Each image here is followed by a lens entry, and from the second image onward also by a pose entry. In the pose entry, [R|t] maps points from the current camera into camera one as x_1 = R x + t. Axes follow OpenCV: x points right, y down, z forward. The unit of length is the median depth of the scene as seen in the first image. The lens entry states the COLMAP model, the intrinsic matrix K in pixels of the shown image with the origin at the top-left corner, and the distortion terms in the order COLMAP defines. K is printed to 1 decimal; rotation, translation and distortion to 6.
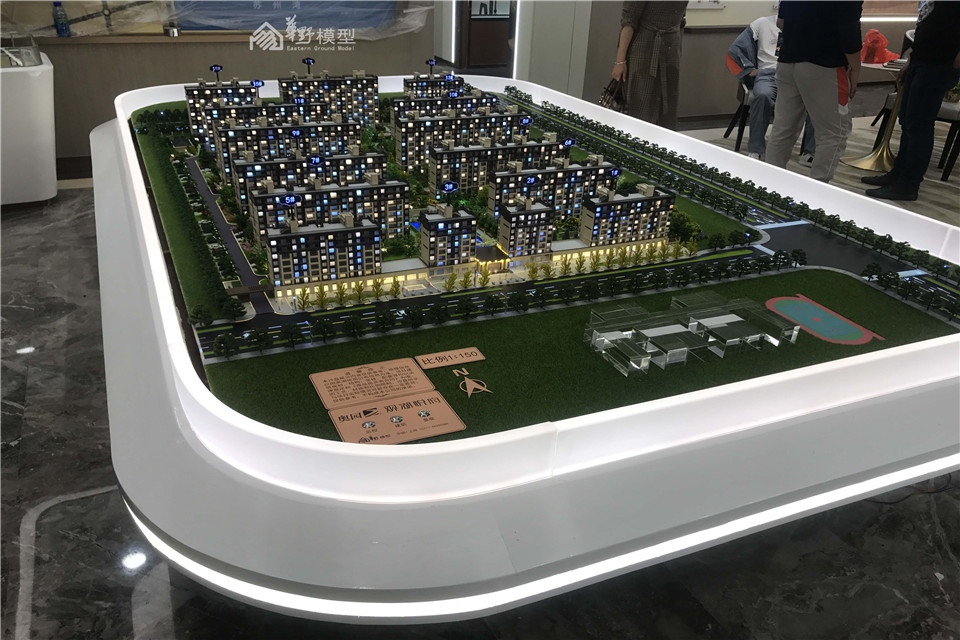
lens RADIAL K [[774.7, 0, 480.4], [0, 774.7, 398.7], [0, 0, 1]] dist [0.055432, -0.050666]
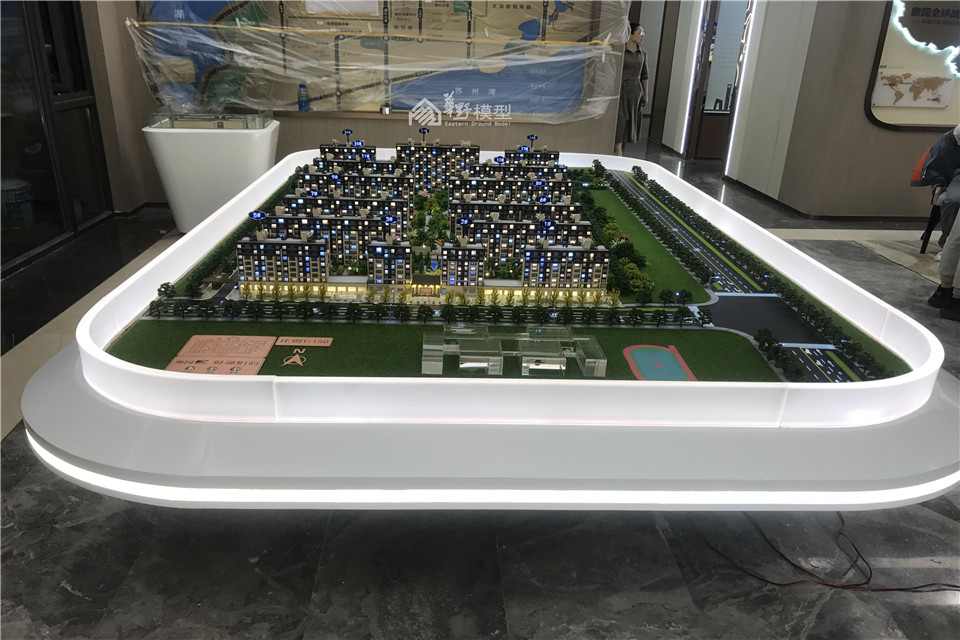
lens RADIAL K [[774.7, 0, 480.4], [0, 774.7, 398.7], [0, 0, 1]] dist [0.055432, -0.050666]
pose [[0.933488, 0.153950, -0.323882, 0.503014], [-0.186882, 0.979669, -0.072965, 0.060176], [0.306064, 0.128640, 0.943280, -0.059565]]
